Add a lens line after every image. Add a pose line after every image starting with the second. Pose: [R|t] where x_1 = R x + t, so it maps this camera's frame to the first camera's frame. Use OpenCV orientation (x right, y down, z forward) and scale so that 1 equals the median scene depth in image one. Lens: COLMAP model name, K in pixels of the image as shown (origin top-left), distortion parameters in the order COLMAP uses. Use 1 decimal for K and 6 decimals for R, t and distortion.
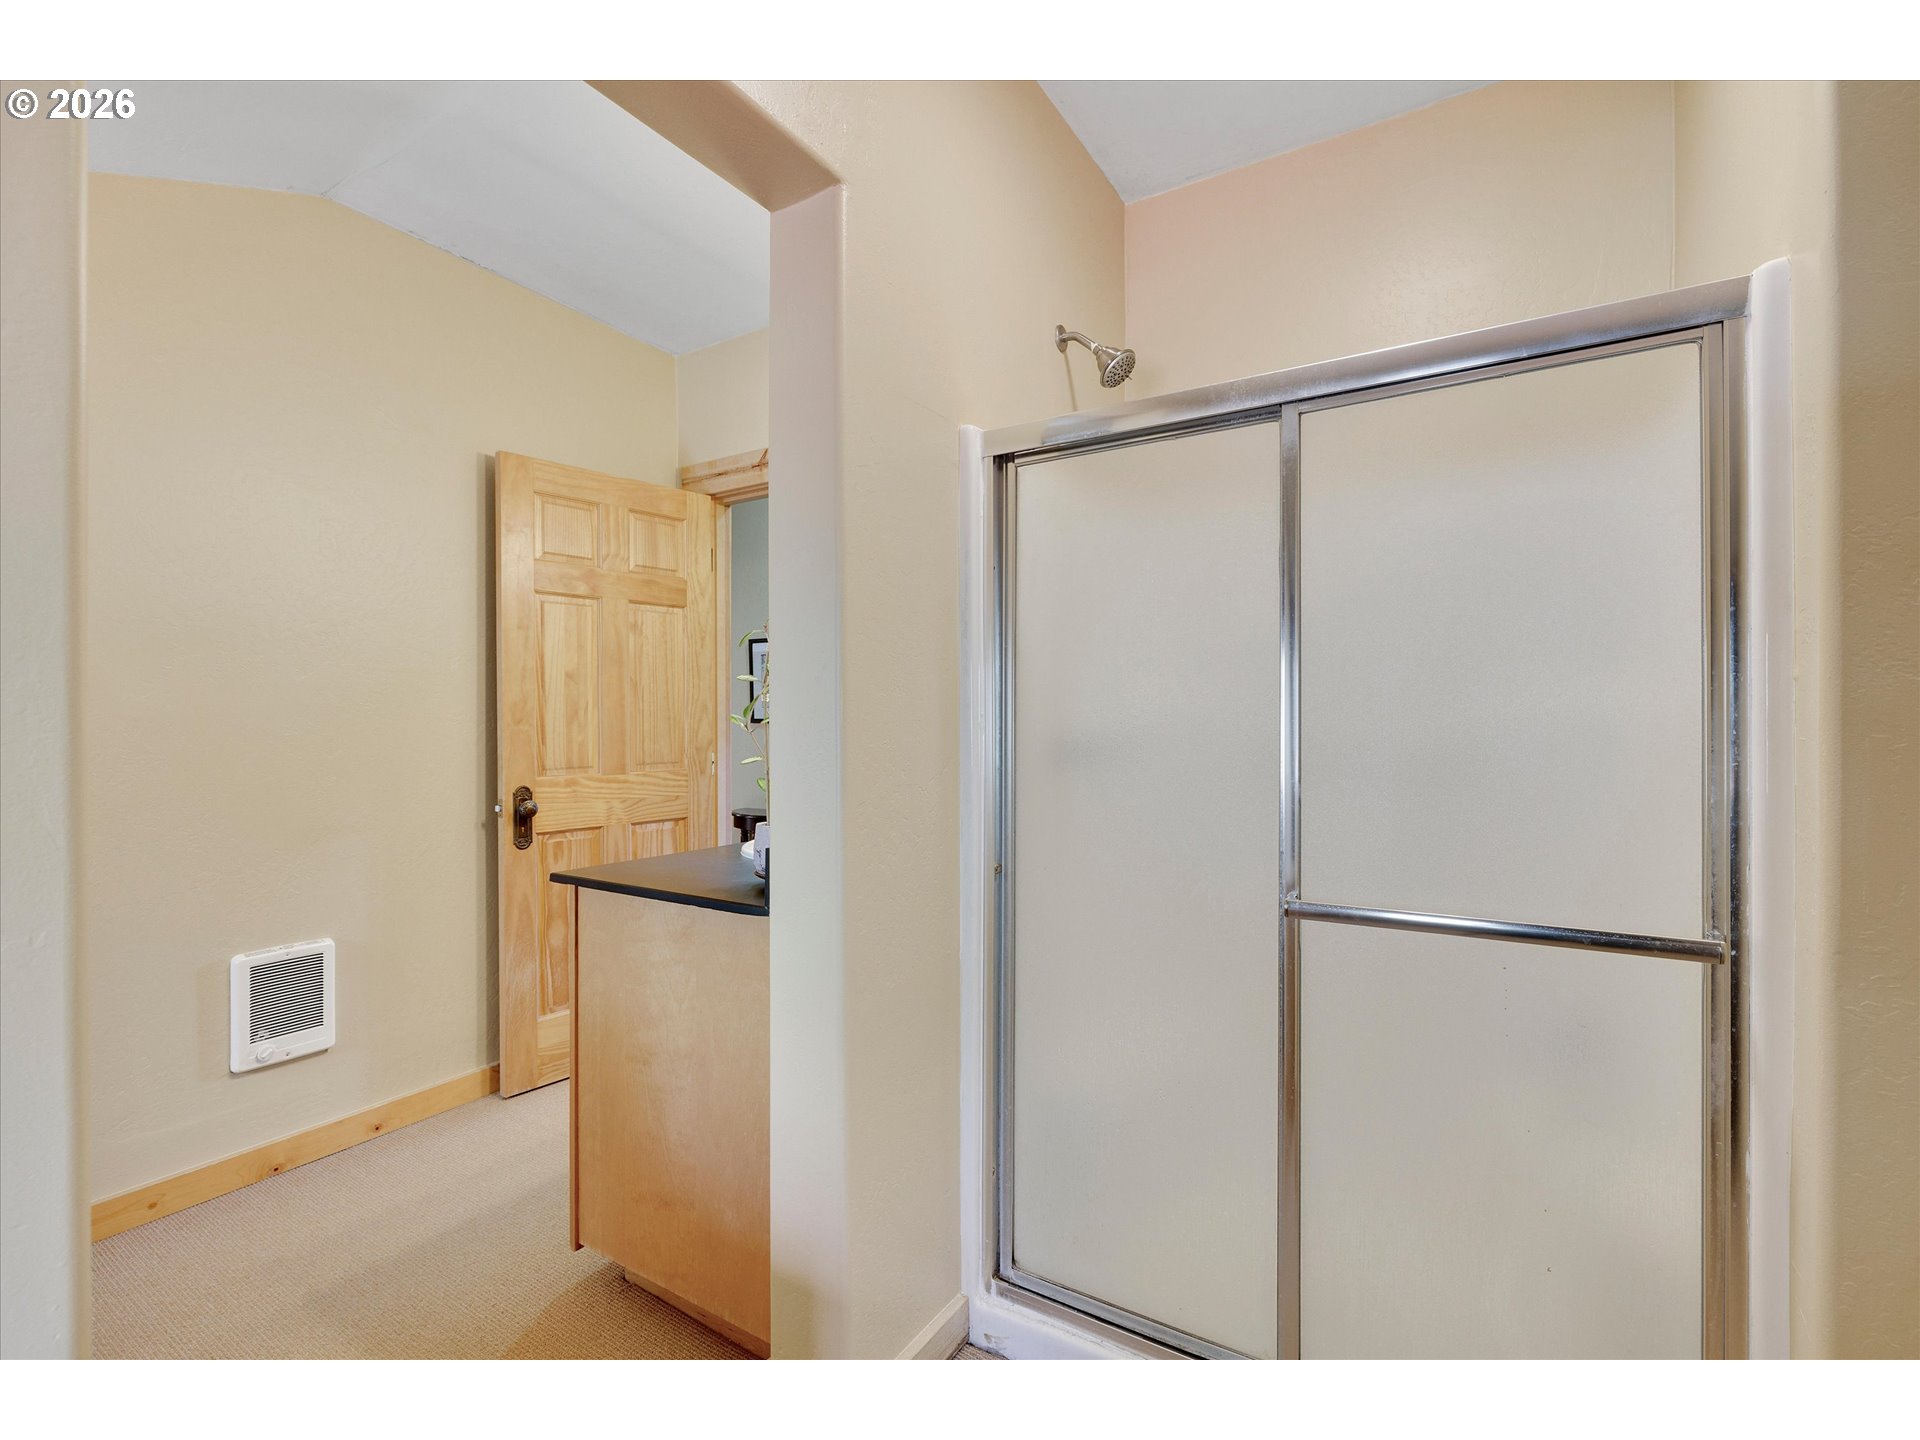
lens RADIAL K [[801.8, 0, 960.0], [0, 801.8, 720.0], [0, 0, 1]] dist [-0.000723, -0.000082]
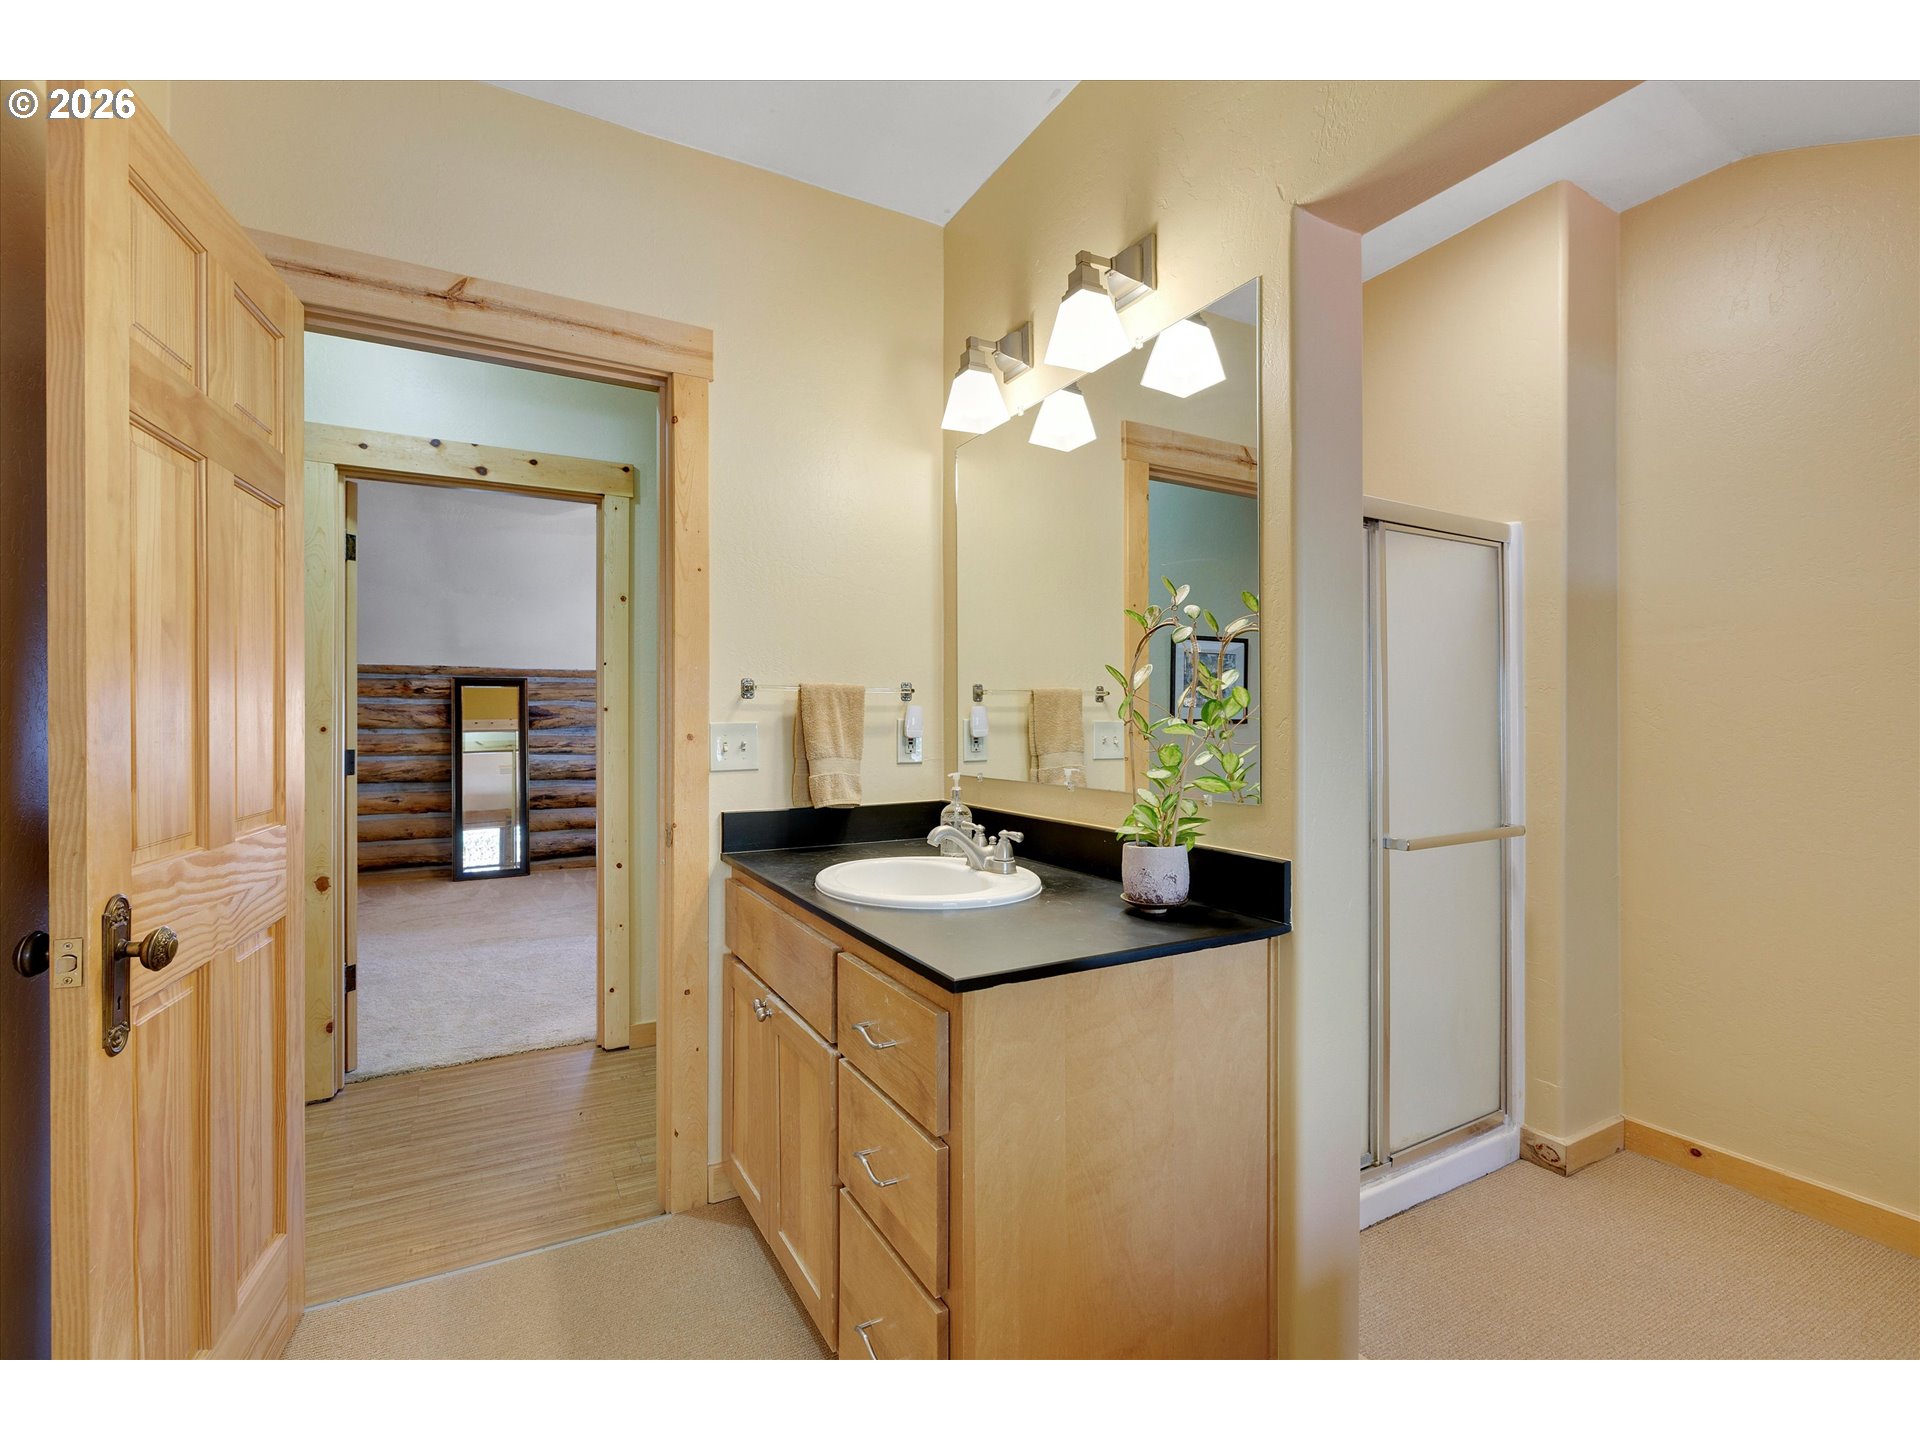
lens RADIAL K [[801.8, 0, 960.0], [0, 801.8, 720.0], [0, 0, 1]] dist [-0.000723, -0.000082]
pose [[0.507565, 0.001044, 0.861613, -0.629883], [-0.000511, 0.999999, -0.000911, -0.005986], [-0.861613, 0.000022, 0.507566, 0.413489]]
